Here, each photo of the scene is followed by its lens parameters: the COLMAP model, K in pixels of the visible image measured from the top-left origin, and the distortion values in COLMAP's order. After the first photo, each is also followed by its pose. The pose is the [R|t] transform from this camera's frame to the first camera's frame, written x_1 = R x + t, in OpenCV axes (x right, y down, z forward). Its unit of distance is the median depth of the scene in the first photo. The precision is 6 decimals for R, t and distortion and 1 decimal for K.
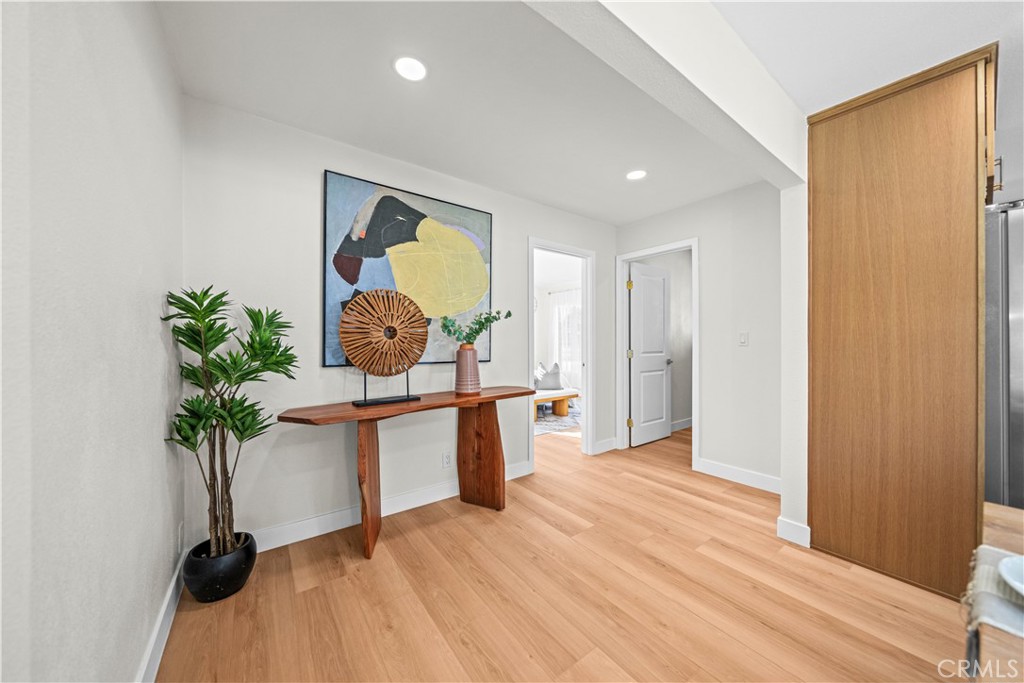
lens RADIAL K [[349.6, 0, 516.4], [0, 349.6, 345.5], [0, 0, 1]] dist [-0.003469, -0.000163]
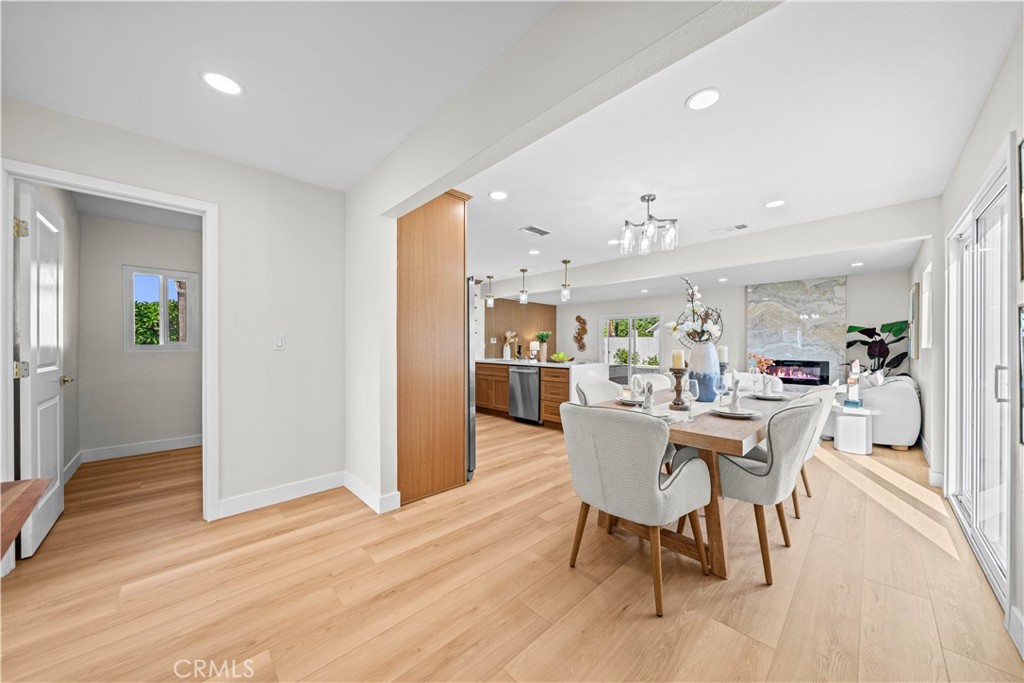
lens RADIAL K [[349.6, 0, 516.4], [0, 349.6, 345.5], [0, 0, 1]] dist [-0.003469, -0.000163]
pose [[-0.142653, 0.004379, 0.989763, -0.425761], [0.004259, 0.999984, -0.003810, -0.006764], [-0.989764, 0.003672, -0.142669, 0.649692]]
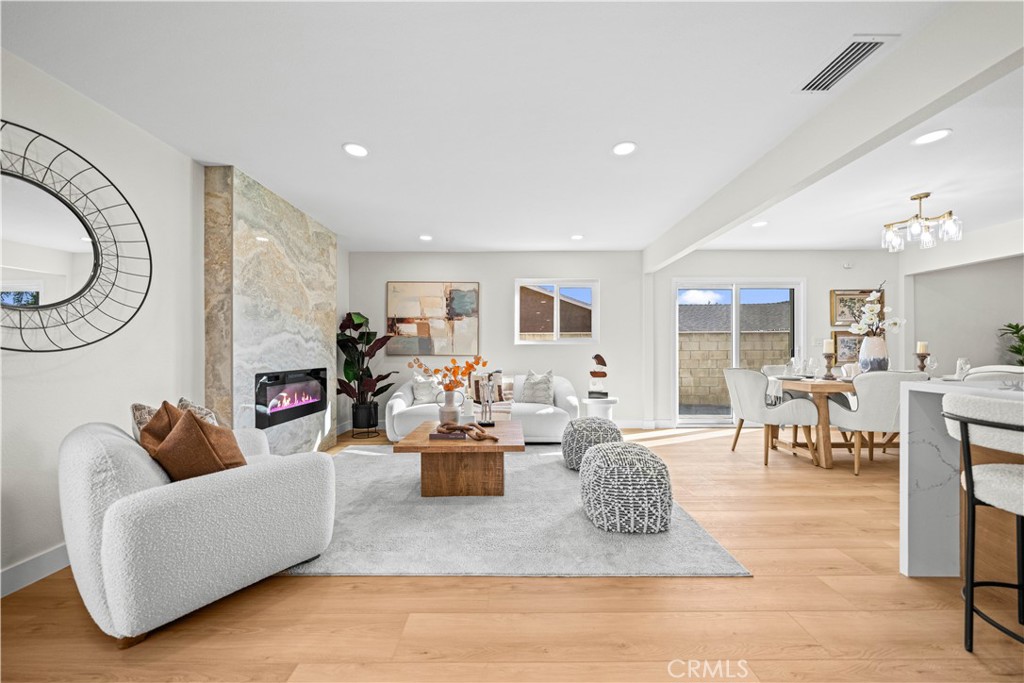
lens RADIAL K [[353.9, 0, 516.1], [0, 353.9, 349.4], [0, 0, 1]] dist [-0.004838, -0.000163]
pose [[-0.589601, 0.005571, -0.807676, 2.833660], [0.002724, 0.999984, 0.004909, 0.027302], [0.807690, 0.000694, -0.589607, -0.494422]]
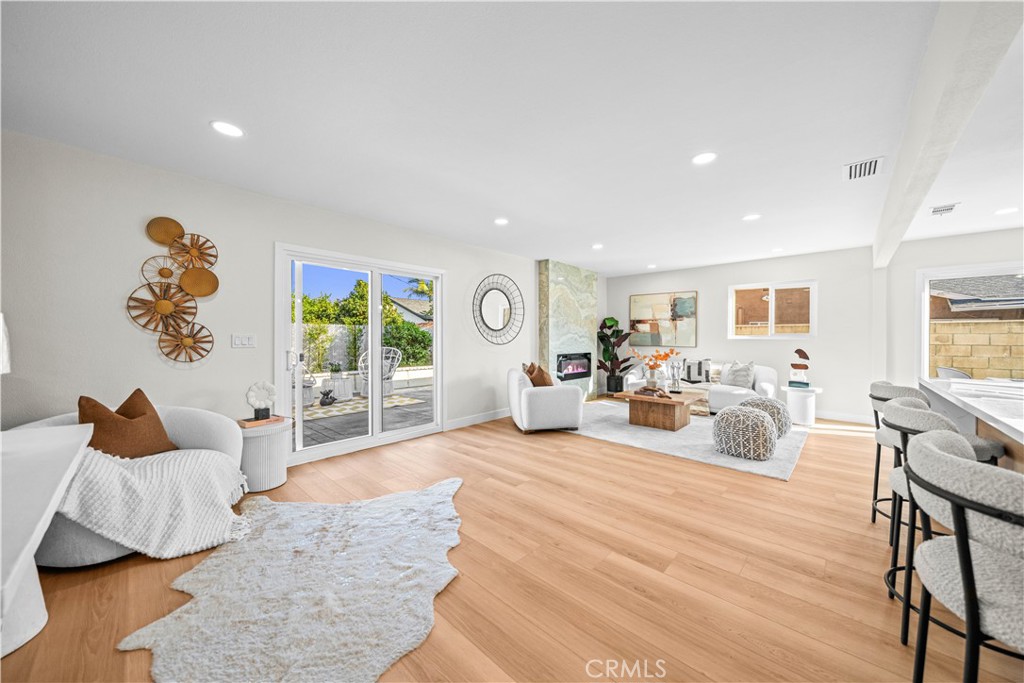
lens RADIAL K [[355.4, 0, 519.8], [0, 355.4, 337.3], [0, 0, 1]] dist [-0.003242, -0.000195]
pose [[-0.980810, 0.004523, -0.194915, 3.148469], [0.003039, 0.999964, 0.007911, -0.030118], [0.194944, 0.007167, -0.980788, 0.532416]]
